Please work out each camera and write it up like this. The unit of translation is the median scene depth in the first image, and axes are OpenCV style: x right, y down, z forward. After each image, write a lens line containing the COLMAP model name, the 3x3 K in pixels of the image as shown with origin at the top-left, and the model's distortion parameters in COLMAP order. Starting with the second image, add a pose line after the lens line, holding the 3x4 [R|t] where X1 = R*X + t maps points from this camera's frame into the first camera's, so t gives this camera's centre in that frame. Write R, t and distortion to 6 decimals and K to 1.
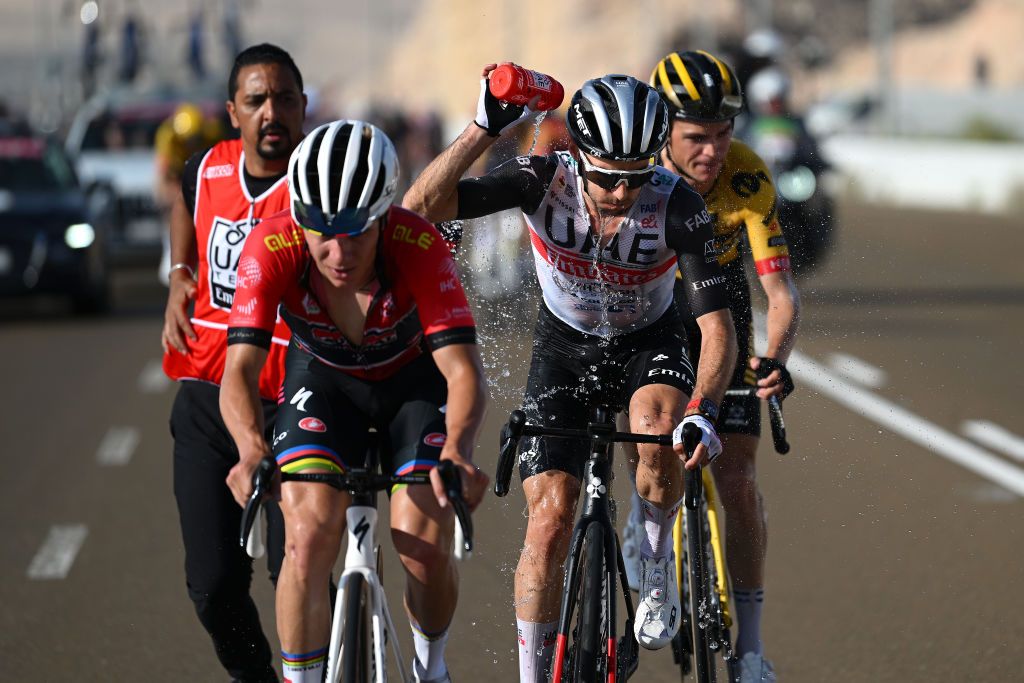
lens RADIAL K [[5813.4, 0, 512.0], [0, 5813.4, 341.5], [0, 0, 1]] dist [-1.528980, 2.431108]
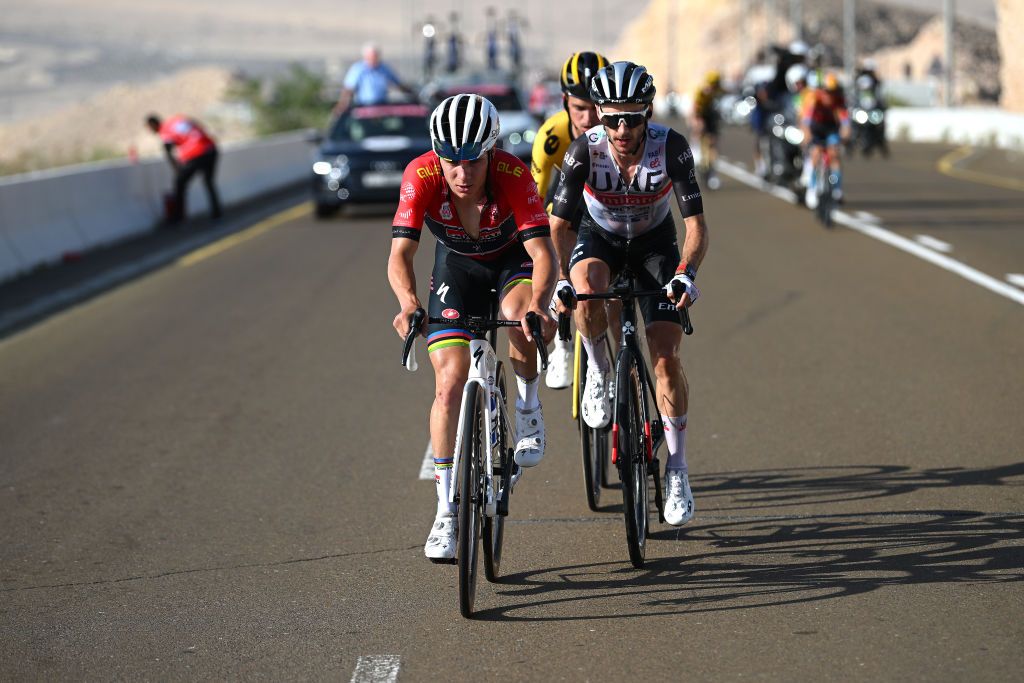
lens RADIAL K [[4447.6, 0, 512.0], [0, 4447.6, 341.5], [0, 0, 1]] dist [0.229894, 0.329201]
pose [[0.999825, -0.005218, -0.017954, 0.005039], [0.006026, 0.998958, 0.045247, -0.025878], [0.017699, -0.045348, 0.998814, -0.214808]]
